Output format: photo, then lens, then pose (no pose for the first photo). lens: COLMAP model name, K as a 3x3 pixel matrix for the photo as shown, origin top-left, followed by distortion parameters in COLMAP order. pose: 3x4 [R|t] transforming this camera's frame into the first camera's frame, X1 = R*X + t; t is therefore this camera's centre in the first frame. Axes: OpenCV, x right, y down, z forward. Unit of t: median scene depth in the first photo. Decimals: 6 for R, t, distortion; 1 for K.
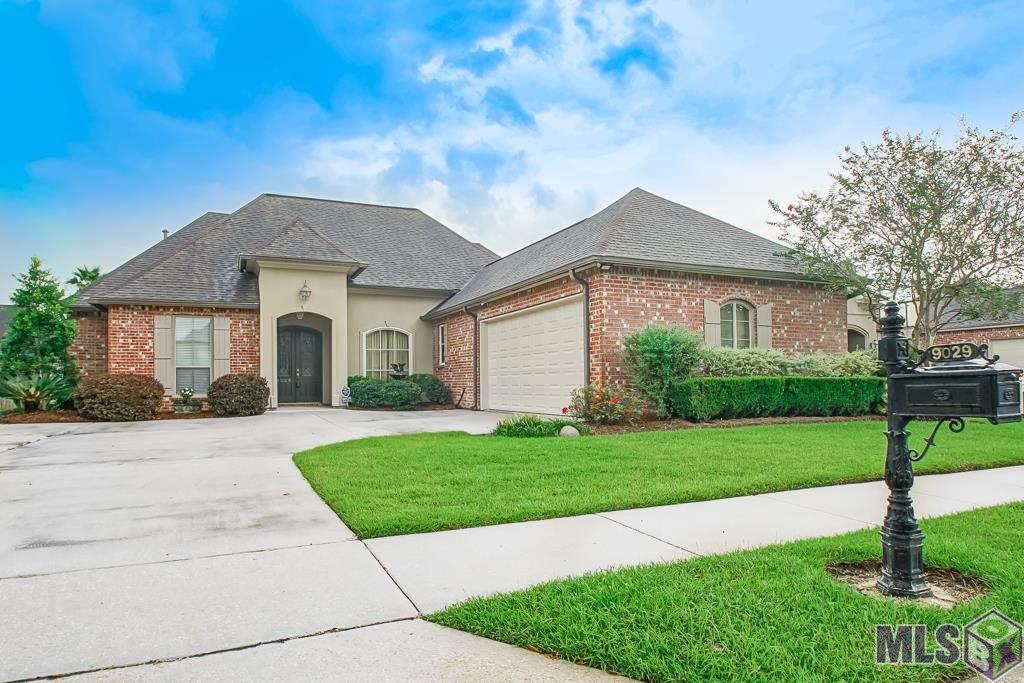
lens RADIAL K [[580.7, 0, 510.2], [0, 580.7, 368.2], [0, 0, 1]] dist [-0.023303, 0.001055]
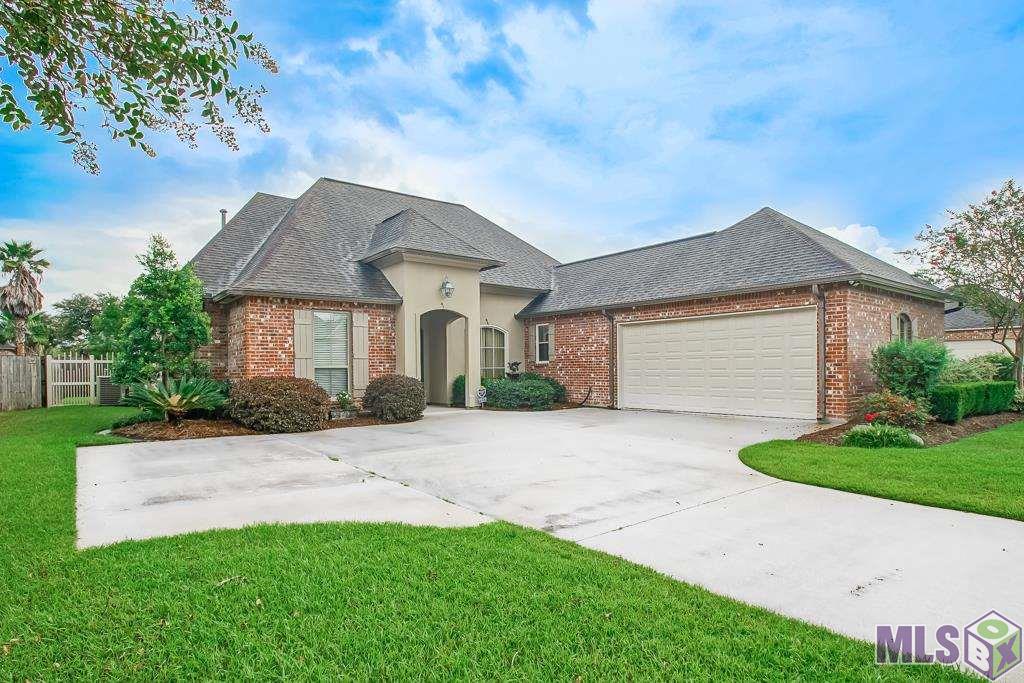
lens RADIAL K [[533.7, 0, 481.5], [0, 533.7, 366.3], [0, 0, 1]] dist [-0.036573, -0.000509]
pose [[0.973216, 0.001715, 0.229886, -0.432736], [-0.006783, 0.999751, 0.021256, -0.019514], [-0.229792, -0.022246, 0.972985, 0.108749]]
